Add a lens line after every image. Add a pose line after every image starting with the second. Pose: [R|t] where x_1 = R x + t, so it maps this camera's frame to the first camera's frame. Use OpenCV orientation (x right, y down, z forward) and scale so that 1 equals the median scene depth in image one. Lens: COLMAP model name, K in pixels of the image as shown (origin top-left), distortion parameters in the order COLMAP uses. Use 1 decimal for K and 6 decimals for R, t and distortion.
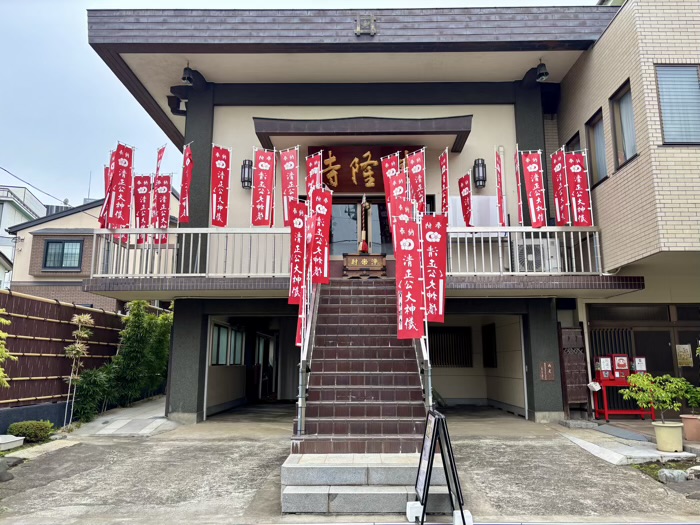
lens RADIAL K [[527.8, 0, 349.9], [0, 527.8, 260.3], [0, 0, 1]] dist [-0.007935, 0.000795]
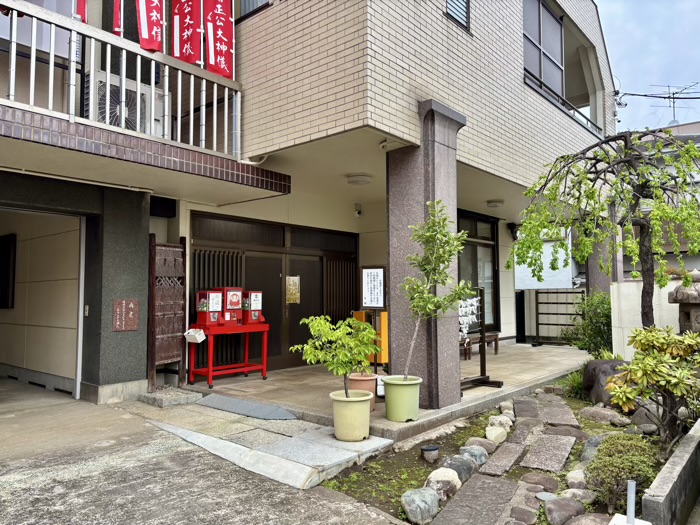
lens RADIAL K [[530.6, 0, 349.6], [0, 530.6, 264.1], [0, 0, 1]] dist [0.027898, -0.000720]
pose [[0.639796, 0.043650, 0.767305, 0.075217], [-0.141310, 0.988046, 0.061620, 0.082912], [-0.755442, -0.147852, 0.638315, 0.441316]]
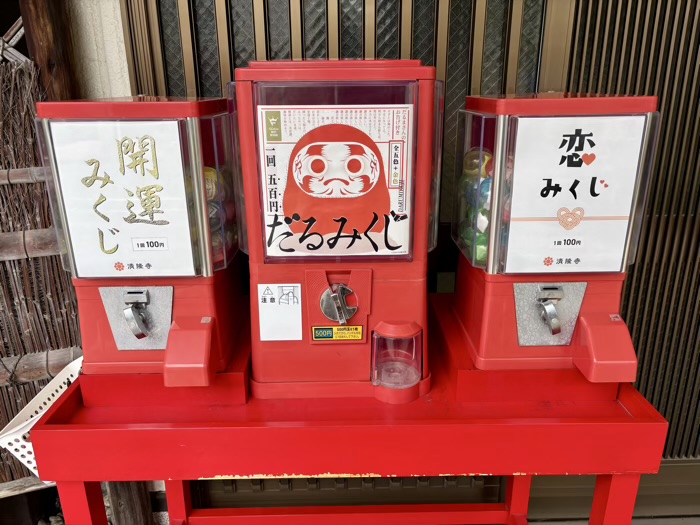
lens RADIAL K [[530.6, 0, 350.6], [0, 530.6, 263.1], [0, 0, 1]] dist [0.027898, -0.000720]
pose [[0.998575, -0.021140, 0.049007, 0.504552], [-0.004694, 0.879872, 0.475188, 0.165084], [-0.053166, -0.474741, 0.878518, 0.909276]]
